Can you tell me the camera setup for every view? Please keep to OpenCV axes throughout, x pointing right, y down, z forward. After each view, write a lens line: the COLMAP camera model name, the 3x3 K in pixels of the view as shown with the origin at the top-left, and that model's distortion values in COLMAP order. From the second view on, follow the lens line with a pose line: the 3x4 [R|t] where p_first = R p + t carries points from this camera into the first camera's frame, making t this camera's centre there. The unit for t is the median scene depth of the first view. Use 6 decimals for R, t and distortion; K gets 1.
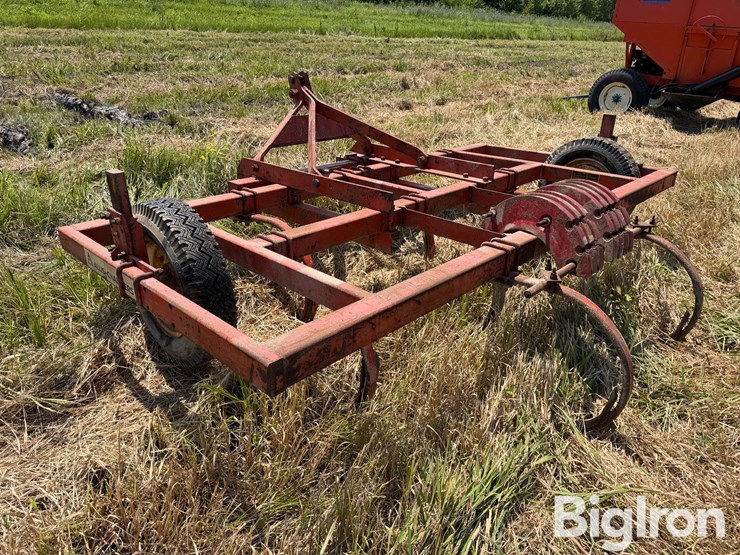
lens RADIAL K [[520.4, 0, 369.6], [0, 520.4, 287.4], [0, 0, 1]] dist [0.050466, -0.053170]
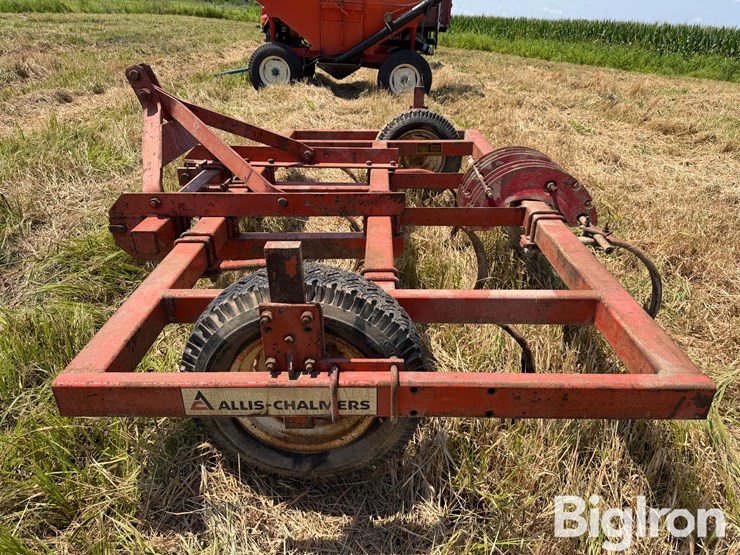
lens RADIAL K [[544.6, 0, 374.2], [0, 544.6, 275.5], [0, 0, 1]] dist [0.025296, -0.037705]
pose [[0.721934, -0.300844, 0.623140, -0.200452], [0.295156, 0.948391, 0.115920, -0.055311], [-0.625854, 0.100237, 0.773472, 0.107550]]
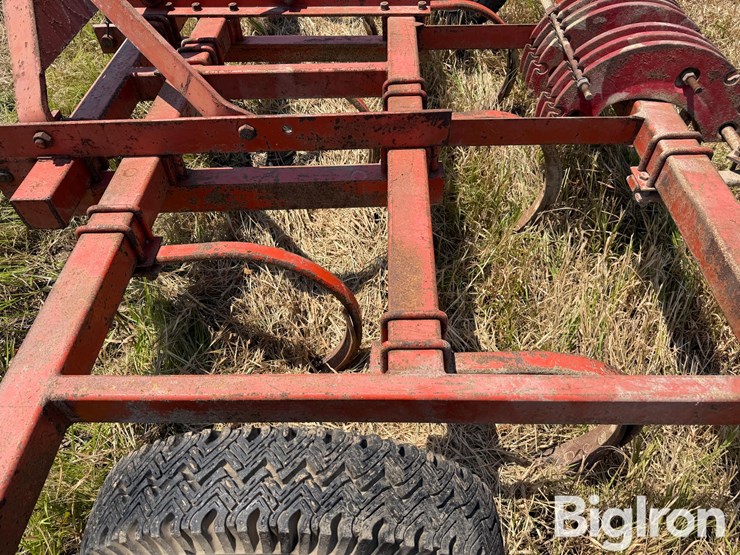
lens RADIAL K [[537.7, 0, 375.9], [0, 537.7, 277.1], [0, 0, 1]] dist [-0.032301, 0.004533]
pose [[0.723569, -0.538325, 0.432035, -0.107569], [0.320053, 0.816215, 0.480999, -0.107098], [-0.611567, -0.209762, 0.762880, 0.197274]]
